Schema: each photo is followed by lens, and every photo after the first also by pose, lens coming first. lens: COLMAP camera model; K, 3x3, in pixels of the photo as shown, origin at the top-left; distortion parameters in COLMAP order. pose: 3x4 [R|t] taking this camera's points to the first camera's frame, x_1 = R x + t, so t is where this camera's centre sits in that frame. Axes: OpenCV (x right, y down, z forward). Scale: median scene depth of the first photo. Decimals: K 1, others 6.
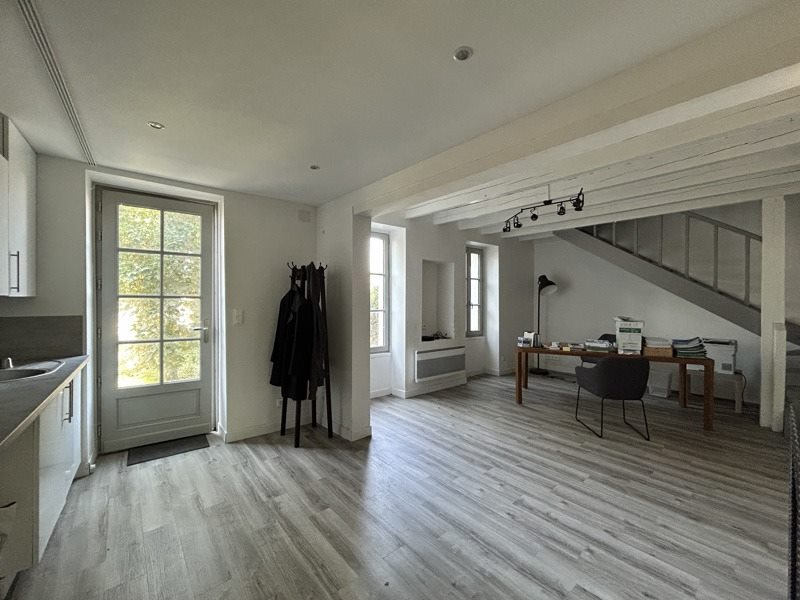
lens RADIAL K [[318.5, 0, 400.0], [0, 318.5, 300.0], [0, 0, 1]] dist [-0.001040, -0.000159]
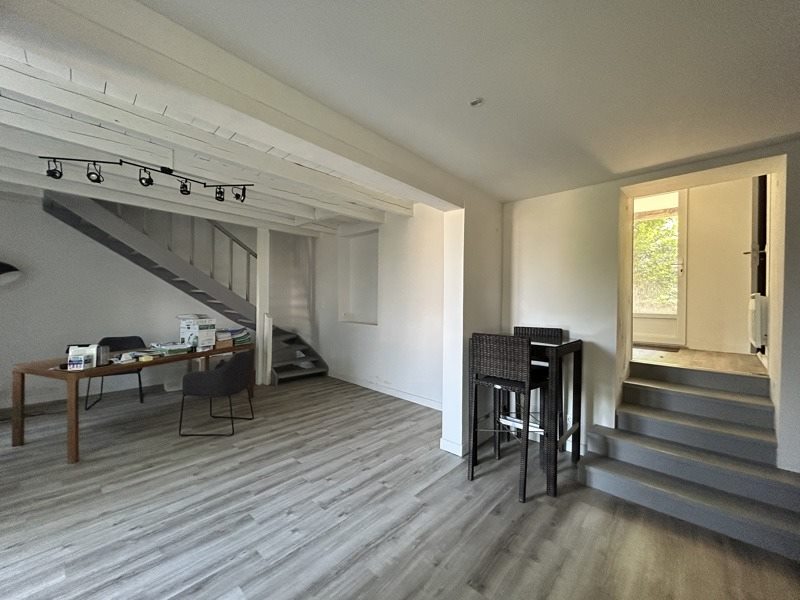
lens RADIAL K [[318.5, 0, 400.0], [0, 318.5, 300.0], [0, 0, 1]] dist [-0.001040, -0.000159]
pose [[-0.109384, -0.005357, 0.993985, -0.477374], [-0.012015, 0.999920, 0.004067, -0.003118], [-0.993927, -0.011498, -0.109440, 0.673921]]
